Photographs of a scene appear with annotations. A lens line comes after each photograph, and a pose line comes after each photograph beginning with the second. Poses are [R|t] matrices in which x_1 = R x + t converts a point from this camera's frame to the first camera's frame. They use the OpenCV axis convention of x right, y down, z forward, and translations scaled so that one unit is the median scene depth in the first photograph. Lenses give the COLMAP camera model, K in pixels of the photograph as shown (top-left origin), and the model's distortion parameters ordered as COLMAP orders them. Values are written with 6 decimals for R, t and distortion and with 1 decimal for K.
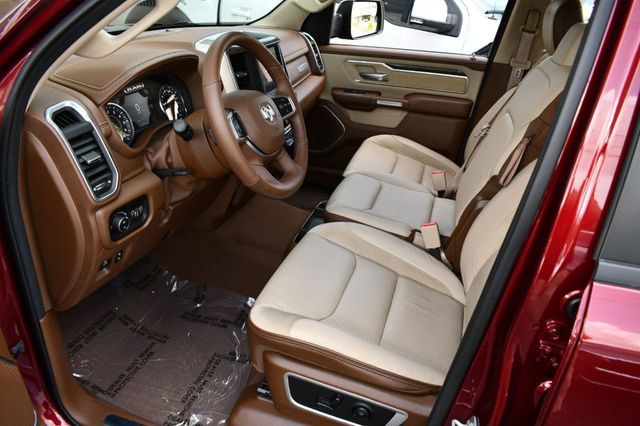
lens RADIAL K [[498.9, 0, 320.0], [0, 498.9, 213.0], [0, 0, 1]] dist [-0.095473, 0.010458]
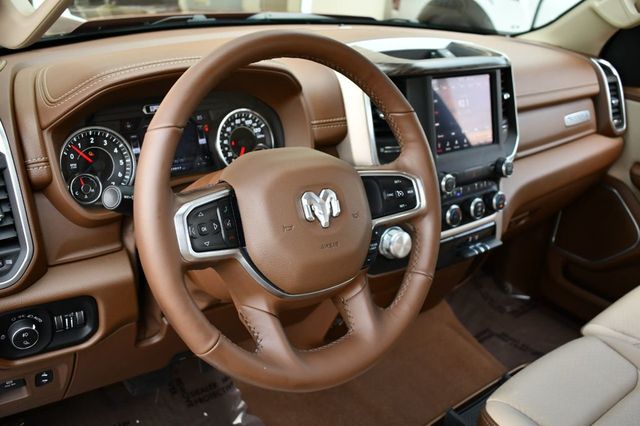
lens RADIAL K [[624.0, 0, 320.0], [0, 624.0, 213.0], [0, 0, 1]] dist [-0.073408, 0.001628]
pose [[0.831939, 0.239375, -0.500576, 0.163648], [-0.280354, 0.959872, -0.006928, -0.164249], [0.478830, 0.146103, 0.865665, 0.418438]]
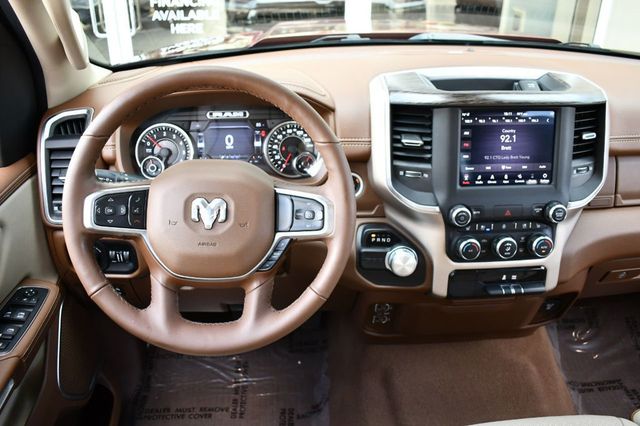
lens RADIAL K [[547.8, 0, 320.0], [0, 547.8, 213.0], [0, 0, 1]] dist [-0.089126, 0.001443]
pose [[0.368843, 0.386329, -0.845402, 0.409484], [-0.401004, 0.886673, 0.230234, -0.340814], [0.838541, 0.254090, 0.481962, 0.686527]]
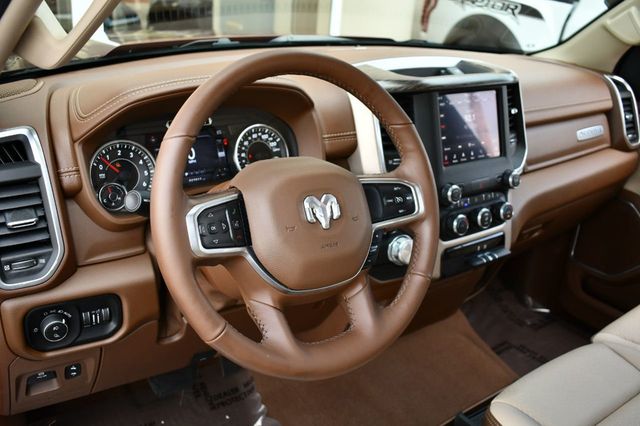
lens RADIAL K [[621.5, 0, 320.0], [0, 621.5, 213.0], [0, 0, 1]] dist [-0.074544, 0.003176]
pose [[0.802895, 0.222439, -0.553065, 0.212760], [-0.281984, 0.959129, -0.023605, -0.156881], [0.525209, 0.174908, 0.832804, 0.397800]]
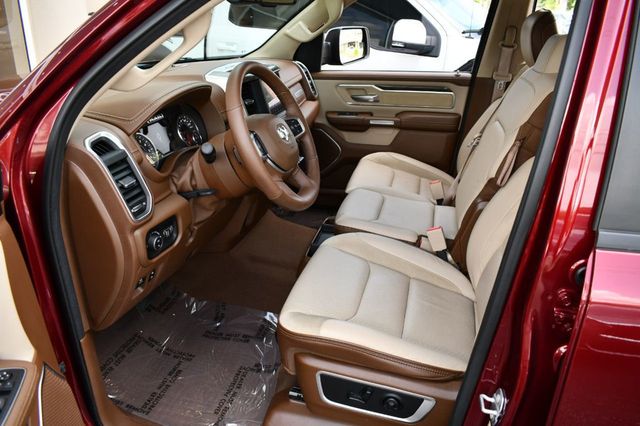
lens RADIAL K [[498.9, 0, 320.0], [0, 498.9, 213.0], [0, 0, 1]] dist [-0.095473, 0.010458]
pose [[0.997243, -0.069669, 0.025529, -0.055175], [0.070987, 0.995961, -0.054976, 0.033514], [-0.021596, 0.056636, 0.998161, -0.069992]]
